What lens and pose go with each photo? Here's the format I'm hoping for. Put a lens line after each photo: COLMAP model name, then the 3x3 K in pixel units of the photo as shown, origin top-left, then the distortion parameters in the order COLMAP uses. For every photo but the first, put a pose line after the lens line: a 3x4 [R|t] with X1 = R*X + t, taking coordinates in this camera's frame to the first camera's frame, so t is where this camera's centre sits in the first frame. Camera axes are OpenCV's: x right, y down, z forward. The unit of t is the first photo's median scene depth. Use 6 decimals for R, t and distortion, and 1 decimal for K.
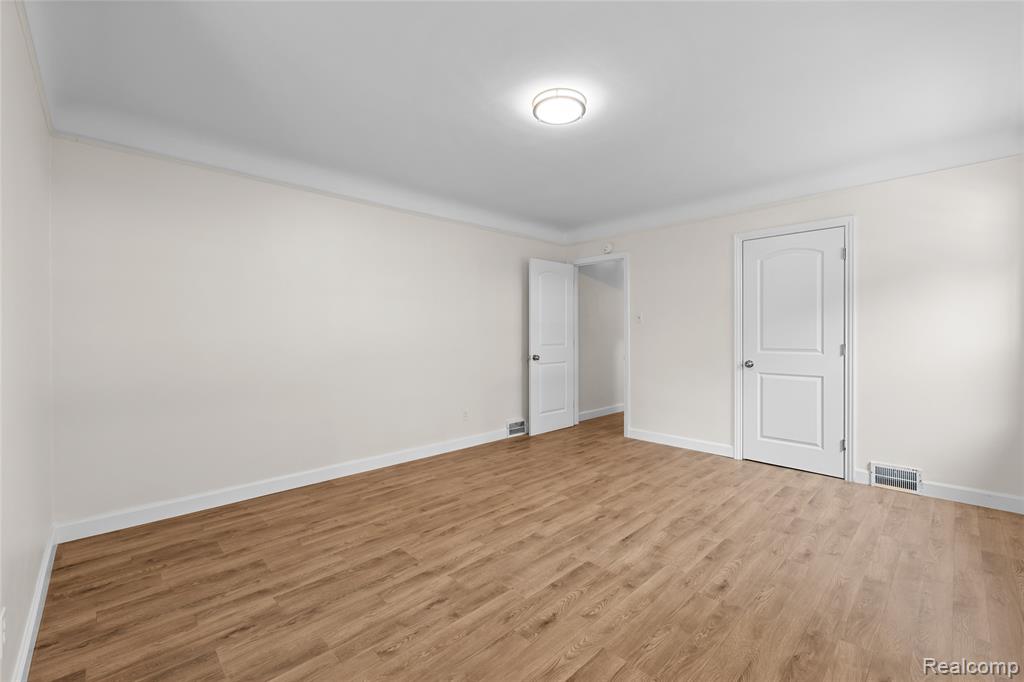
lens RADIAL K [[424.4, 0, 512.0], [0, 424.4, 341.0], [0, 0, 1]] dist [-0.002060, -0.000449]
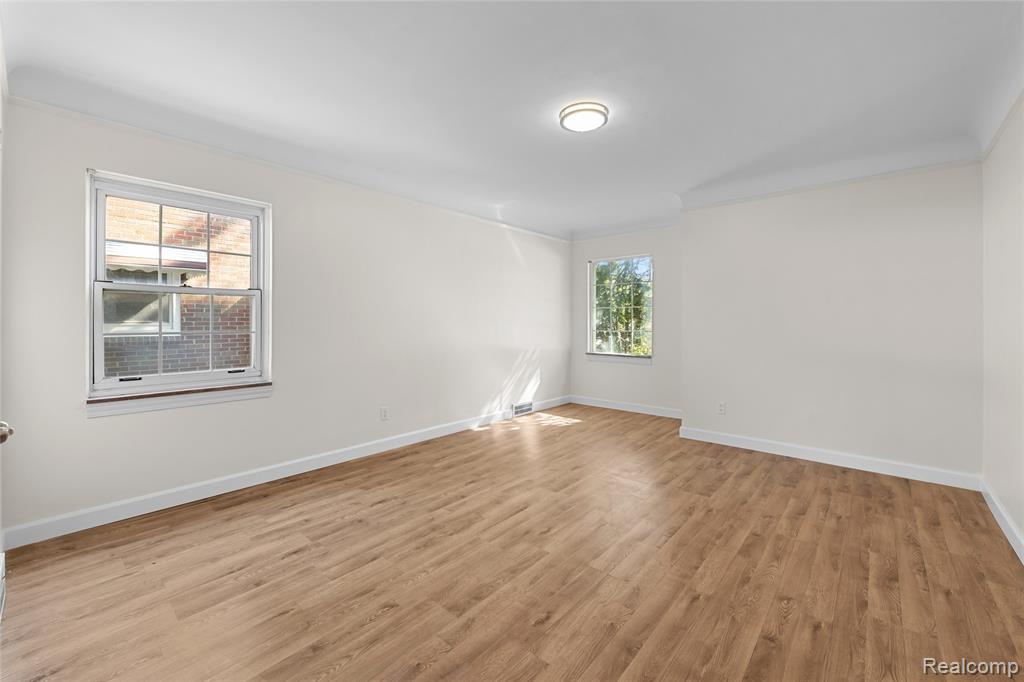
lens RADIAL K [[430.3, 0, 515.8], [0, 430.3, 320.0], [0, 0, 1]] dist [-0.000499, -0.000364]
pose [[-0.994195, 0.000027, -0.107594, 0.364587], [-0.001590, 0.999887, 0.014939, -0.032472], [0.107582, 0.015023, -0.994083, 1.874751]]
